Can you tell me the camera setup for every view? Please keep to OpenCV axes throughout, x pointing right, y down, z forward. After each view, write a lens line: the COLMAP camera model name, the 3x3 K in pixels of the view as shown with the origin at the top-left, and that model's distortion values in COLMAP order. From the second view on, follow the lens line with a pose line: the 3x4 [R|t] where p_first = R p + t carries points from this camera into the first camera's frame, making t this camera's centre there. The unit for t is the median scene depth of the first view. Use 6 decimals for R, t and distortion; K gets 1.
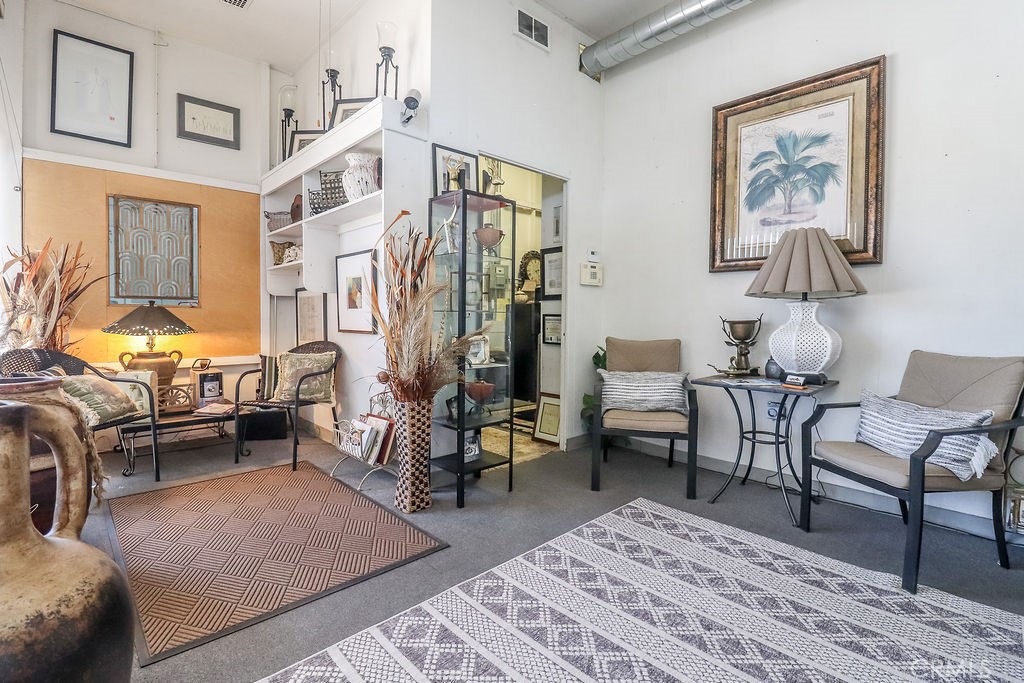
lens RADIAL K [[480.6, 0, 519.7], [0, 480.6, 332.4], [0, 0, 1]] dist [-0.007775, -0.007764]
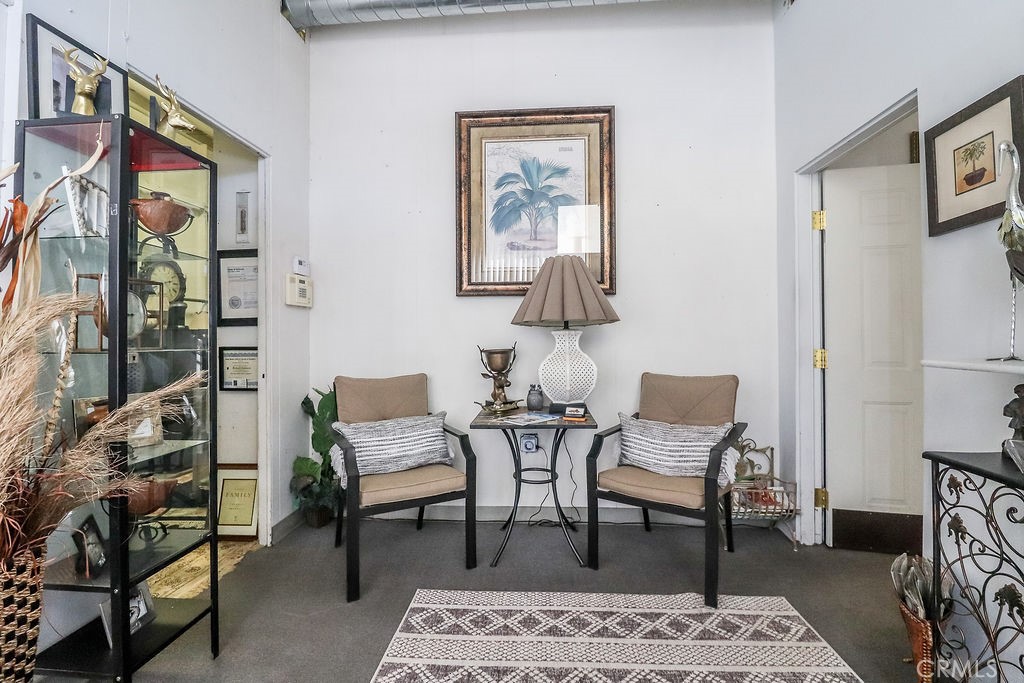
lens RADIAL K [[480.6, 0, 520.4], [0, 480.6, 333.9], [0, 0, 1]] dist [-0.007775, -0.007764]
pose [[0.736662, -0.009685, 0.676192, -0.138288], [0.038797, 0.998856, -0.027960, -0.030706], [-0.675148, 0.046832, 0.736194, 0.323784]]
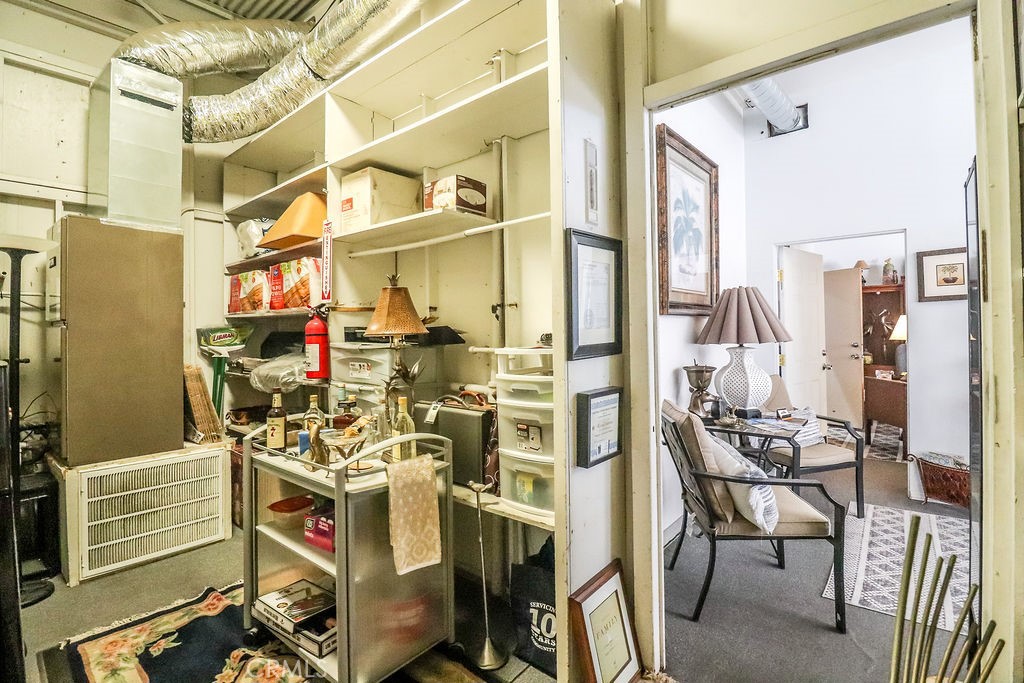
lens RADIAL K [[480.6, 0, 521.8], [0, 480.6, 327.7], [0, 0, 1]] dist [-0.007775, -0.007764]
pose [[-0.115174, -0.003323, 0.993340, -0.500571], [0.050888, 0.998662, 0.009241, -0.145980], [-0.992041, 0.051613, -0.114850, 1.612845]]
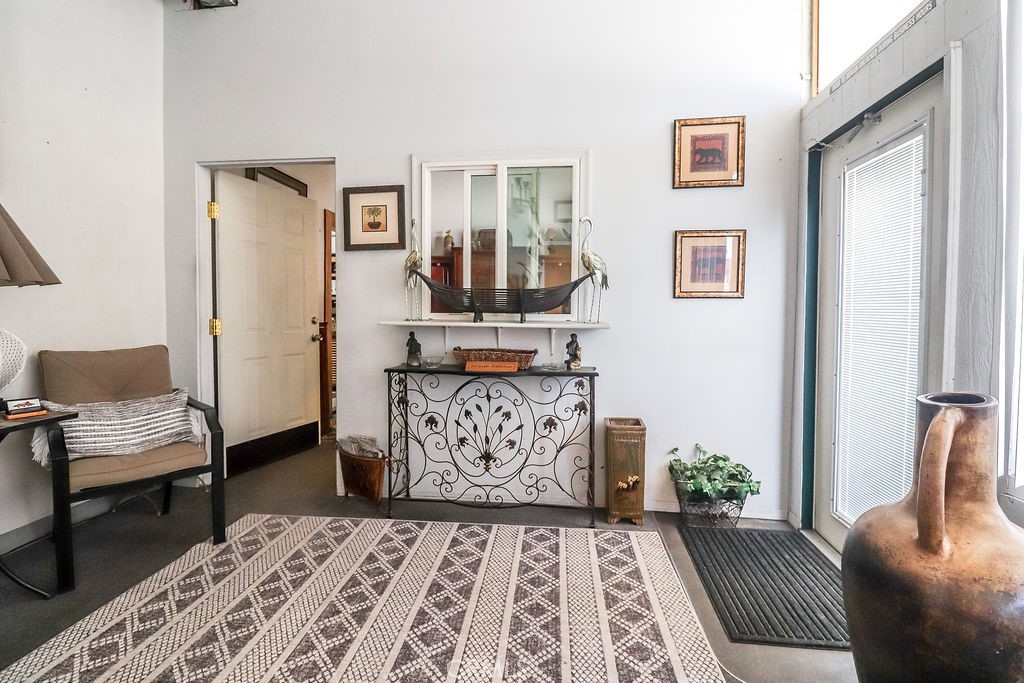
lens RADIAL K [[480.6, 0, 515.4], [0, 480.6, 331.4], [0, 0, 1]] dist [-0.007775, -0.007764]
pose [[-0.639078, -0.044166, 0.767873, -0.385263], [0.016417, 0.997339, 0.071027, -0.043839], [-0.768967, 0.057998, -0.636652, 0.792593]]
